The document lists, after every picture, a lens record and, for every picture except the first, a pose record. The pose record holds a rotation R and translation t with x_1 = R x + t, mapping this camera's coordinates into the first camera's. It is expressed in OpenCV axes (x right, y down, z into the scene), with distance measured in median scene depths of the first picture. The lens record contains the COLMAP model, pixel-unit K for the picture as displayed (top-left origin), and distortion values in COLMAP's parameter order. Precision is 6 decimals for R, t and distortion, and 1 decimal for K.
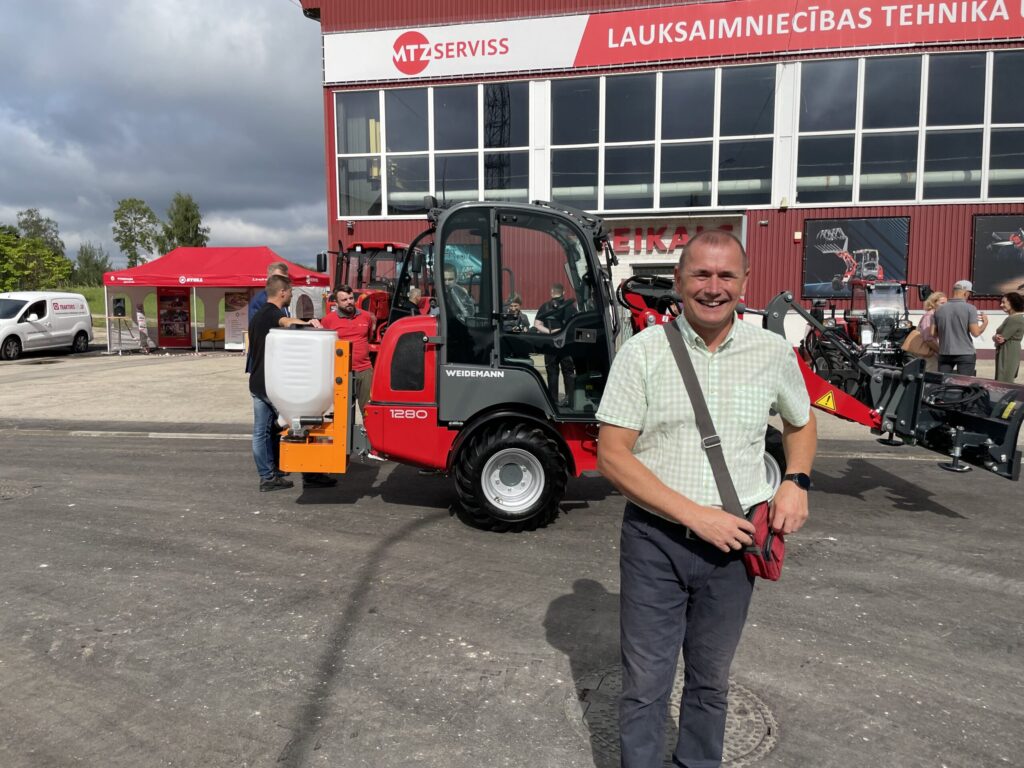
lens RADIAL K [[783.6, 0, 512.0], [0, 783.6, 384.0], [0, 0, 1]] dist [0.013895, 0.000159]
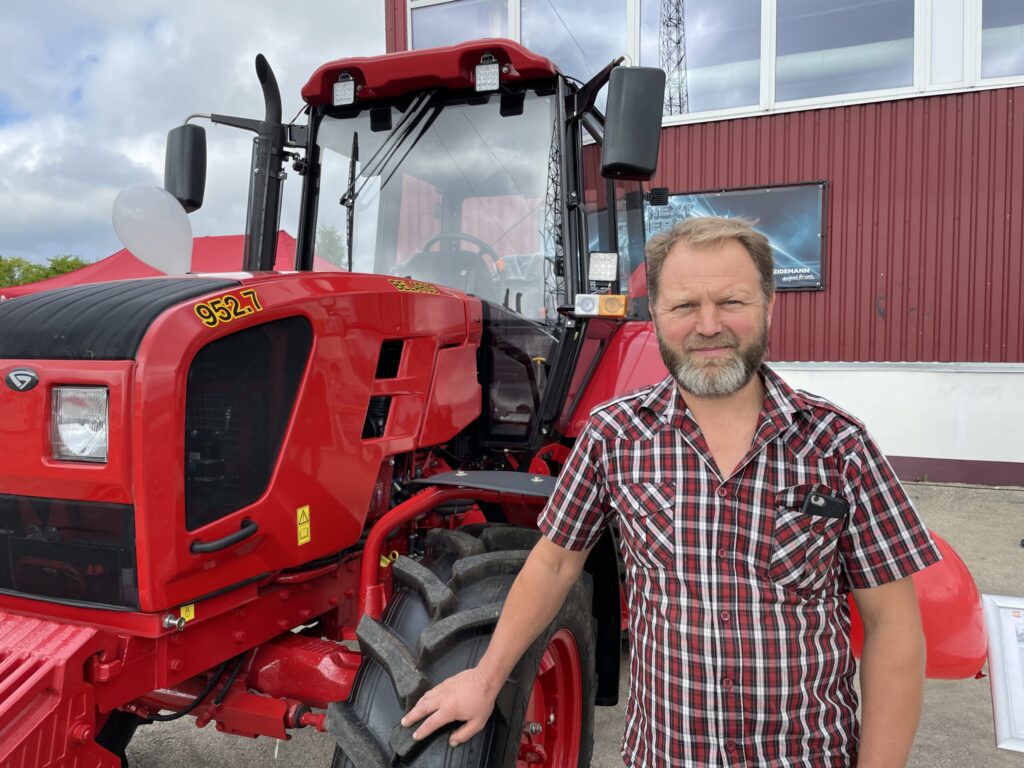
lens RADIAL K [[783.6, 0, 512.0], [0, 783.6, 384.0], [0, 0, 1]] dist [0.013895, 0.000159]
pose [[0.981789, 0.012433, -0.189568, -0.079648], [-0.021790, 0.998640, -0.047356, -0.060677], [0.188722, 0.050625, 0.980725, 0.579643]]
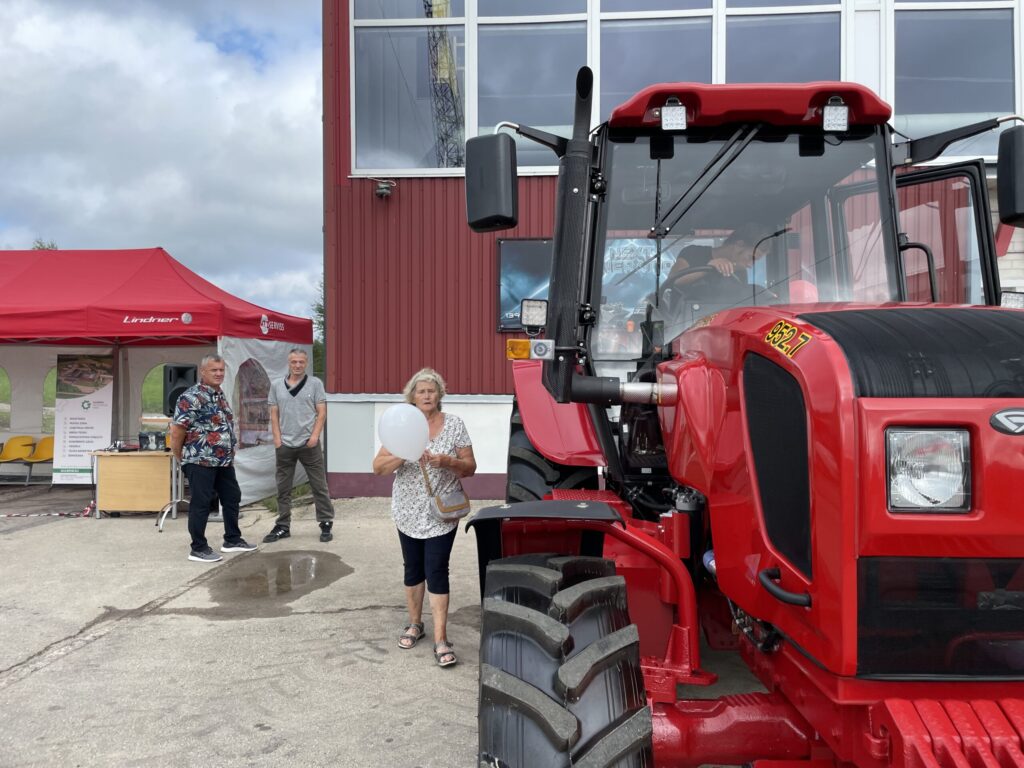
lens RADIAL K [[783.6, 0, 512.0], [0, 783.6, 384.0], [0, 0, 1]] dist [0.013895, 0.000159]
pose [[0.990490, 0.001062, 0.137581, -0.191496], [0.012128, 0.995403, -0.095001, -0.061013], [-0.137050, 0.095767, 0.985924, 0.585622]]
